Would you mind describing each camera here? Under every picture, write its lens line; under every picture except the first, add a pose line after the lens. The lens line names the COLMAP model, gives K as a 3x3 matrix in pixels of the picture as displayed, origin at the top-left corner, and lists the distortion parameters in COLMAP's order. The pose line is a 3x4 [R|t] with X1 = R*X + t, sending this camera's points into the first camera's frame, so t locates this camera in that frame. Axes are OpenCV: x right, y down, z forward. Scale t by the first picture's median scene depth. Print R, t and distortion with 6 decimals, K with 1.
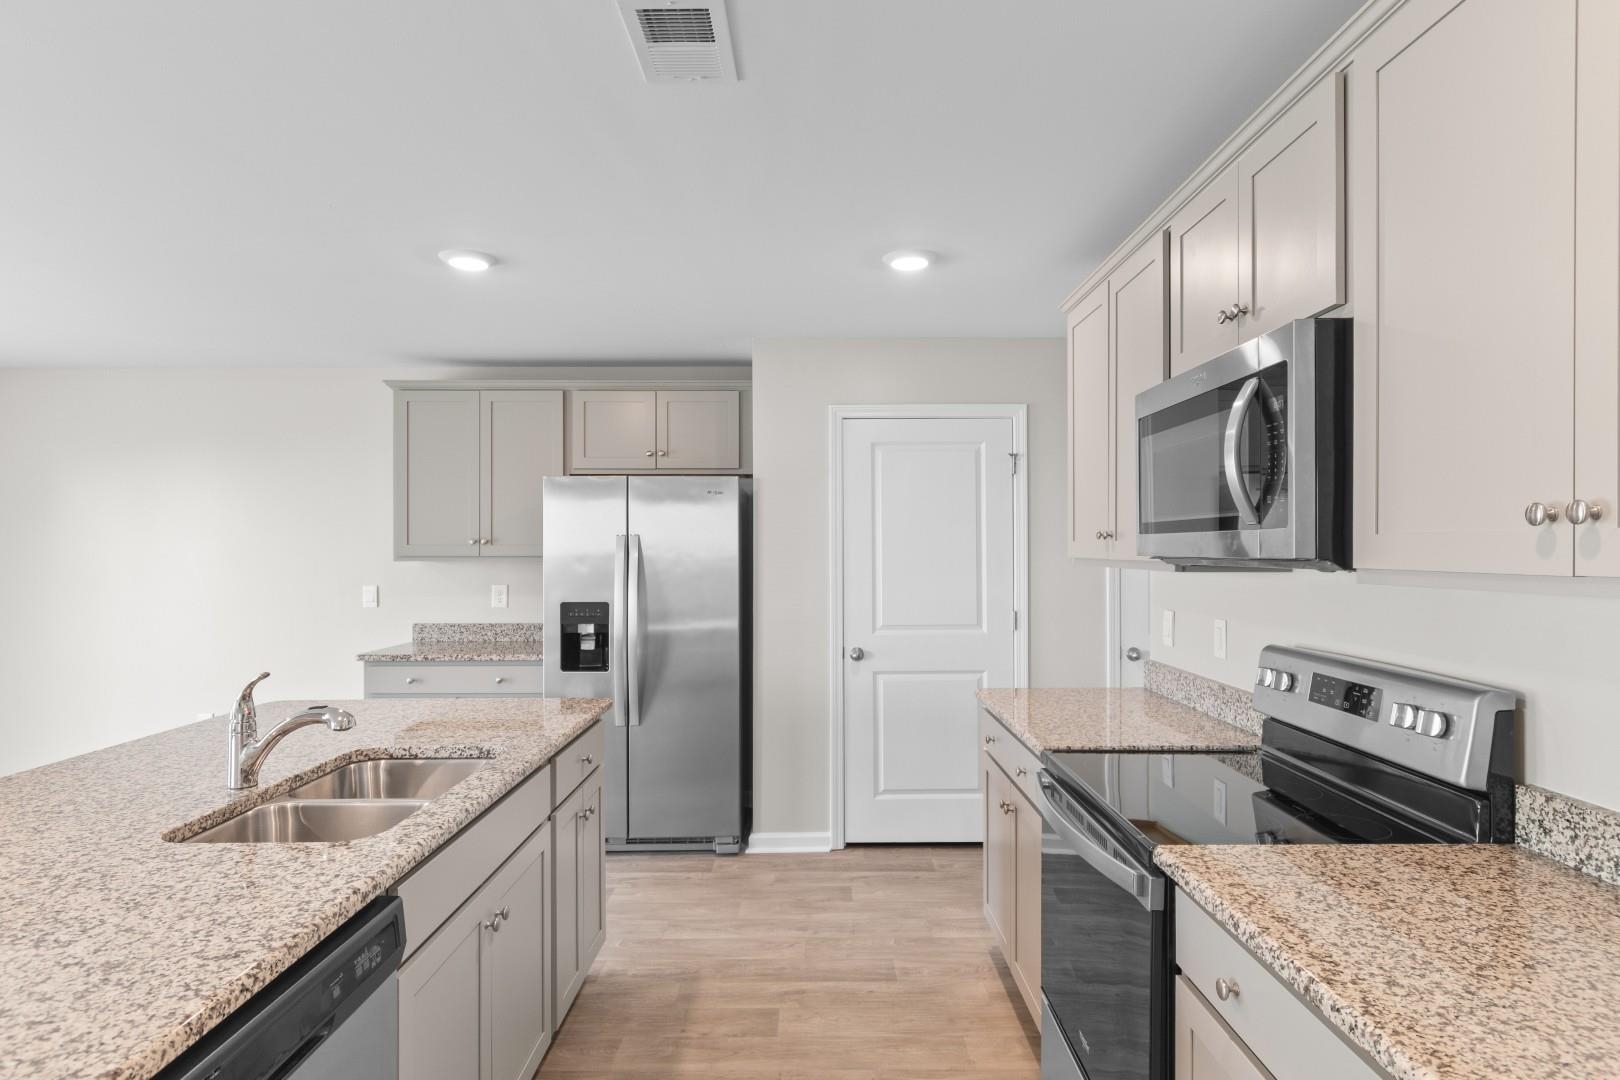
lens RADIAL K [[894.5, 0, 820.7], [0, 894.5, 544.4], [0, 0, 1]] dist [0.006222, -0.002985]
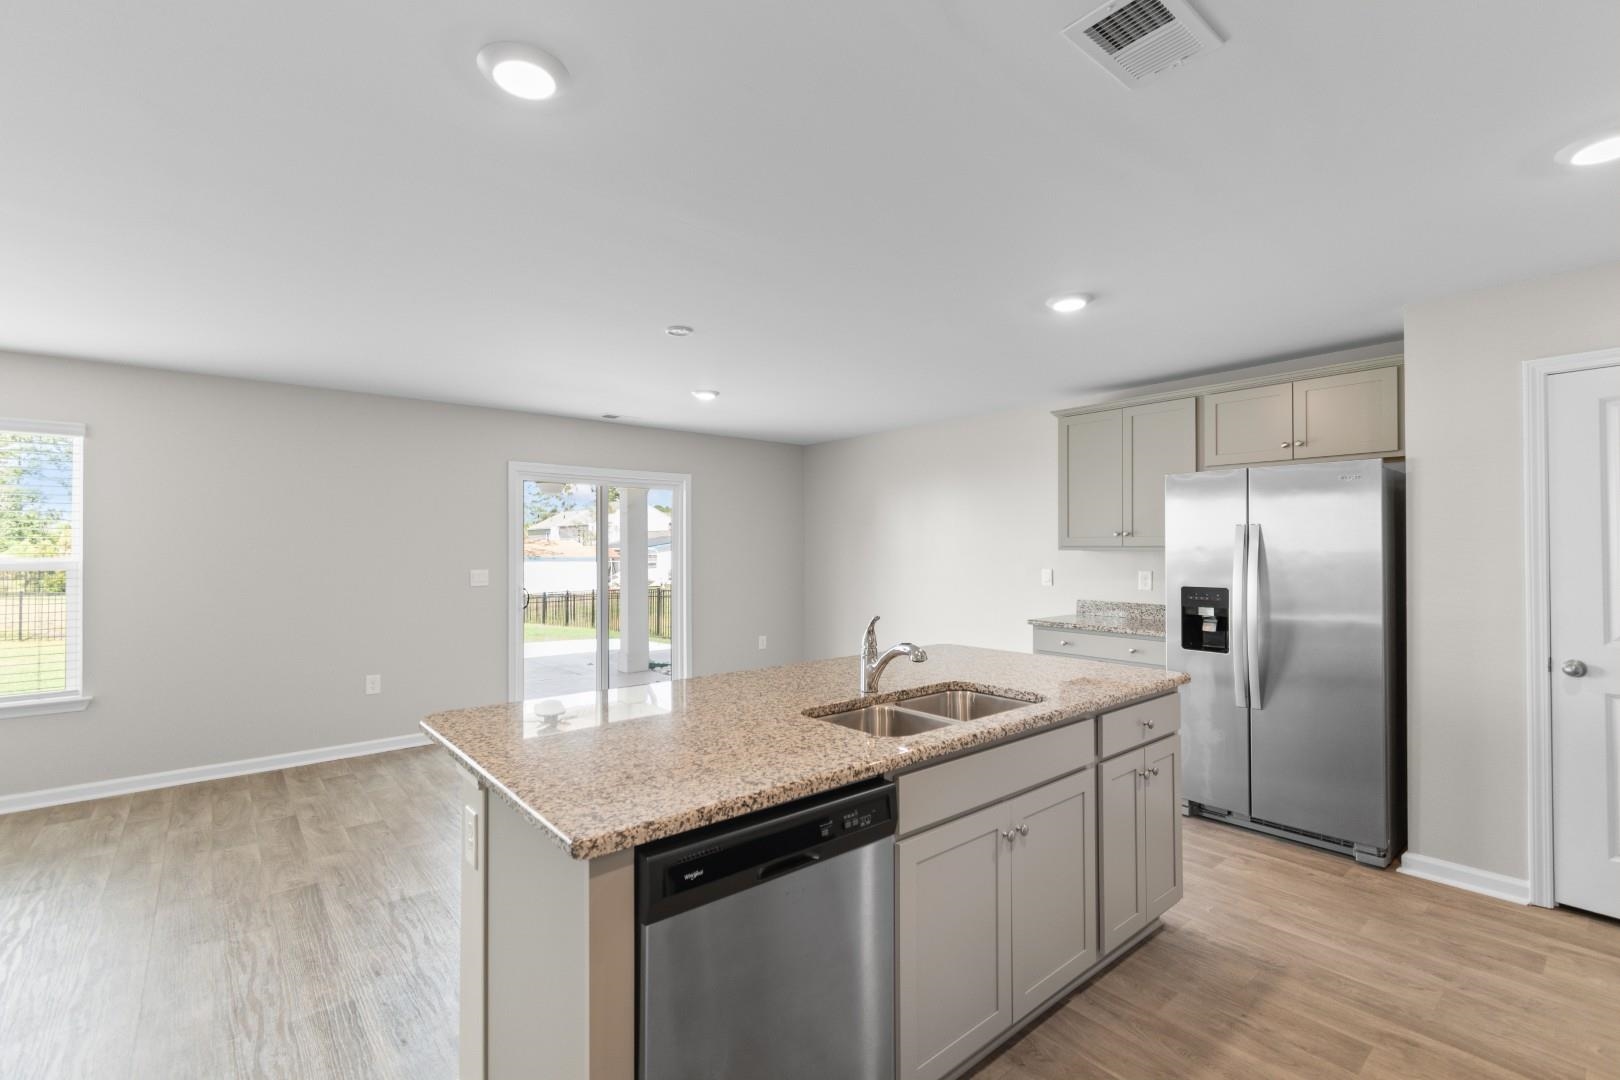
lens RADIAL K [[715.3, 0, 812.6], [0, 715.3, 538.7], [0, 0, 1]] dist [0.002266, 0.000802]
pose [[0.640579, -0.008399, -0.767846, 0.100358], [0.002122, 0.999956, -0.009169, 0.012361], [0.767889, 0.004244, 0.640568, 0.076656]]
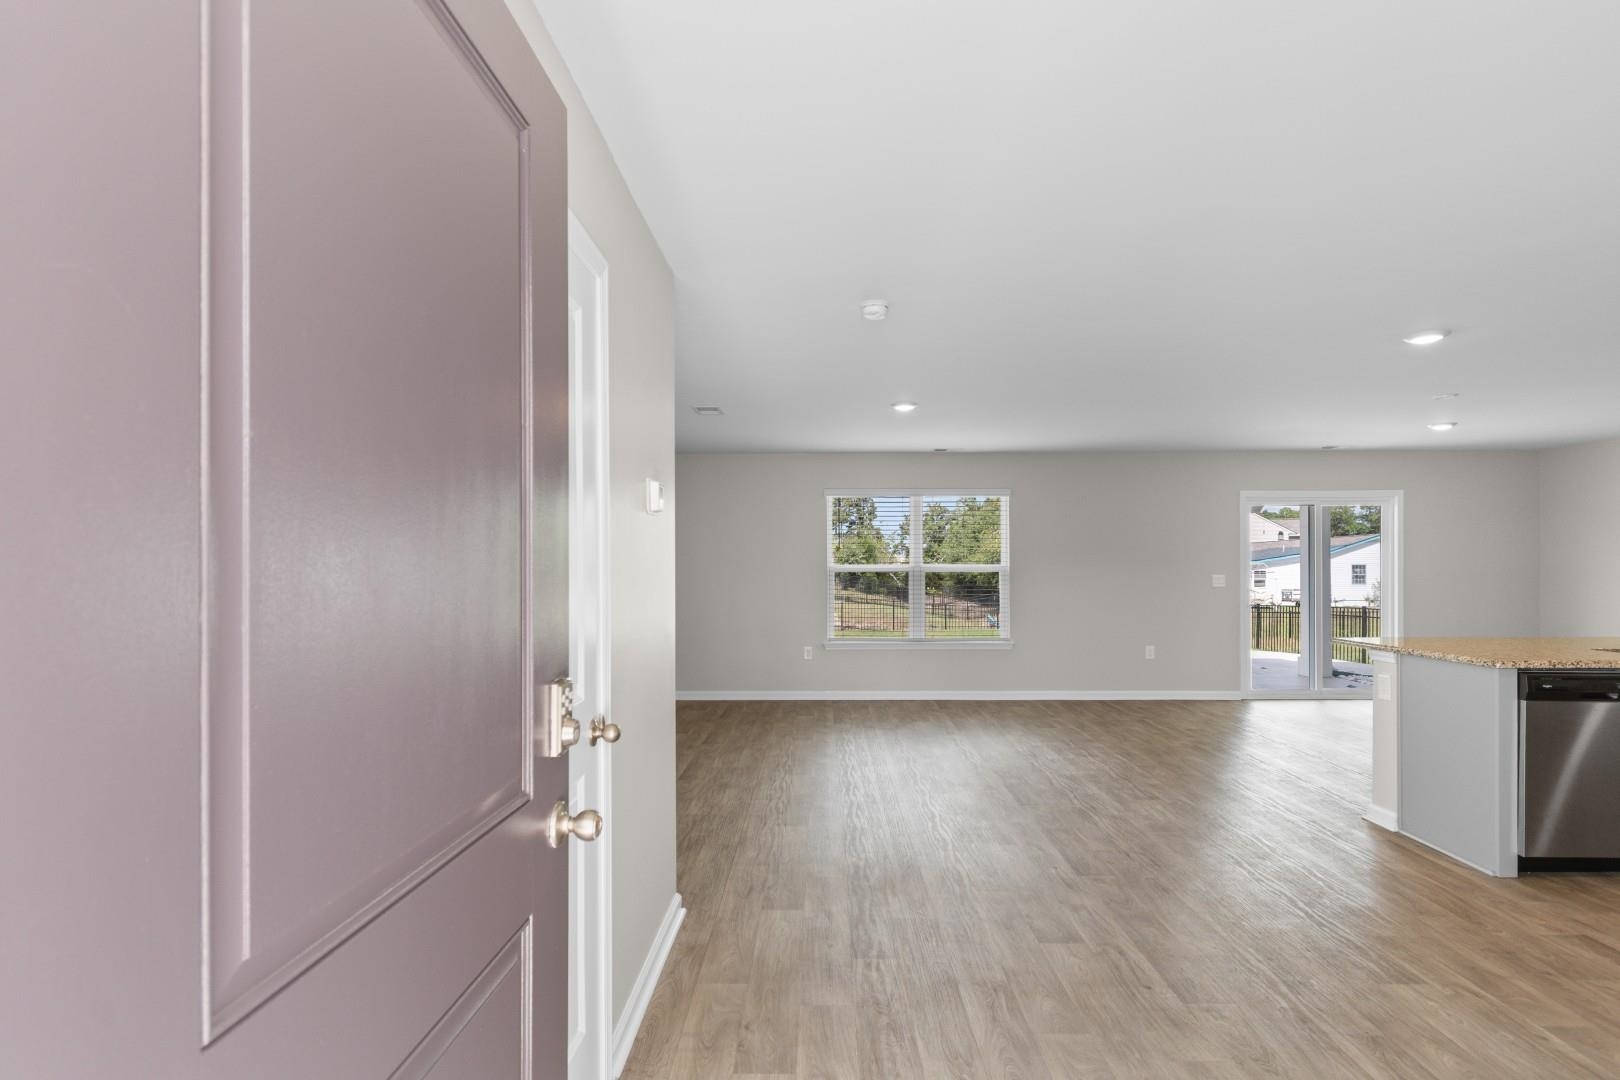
lens RADIAL K [[794.9, 0, 818.2], [0, 794.9, 572.3], [0, 0, 1]] dist [-0.000090, -0.000115]
pose [[-0.021629, 0.011537, -0.999700, 0.500402], [0.007988, 0.999903, 0.011366, 0.017797], [0.999734, -0.007740, -0.021719, -0.329788]]
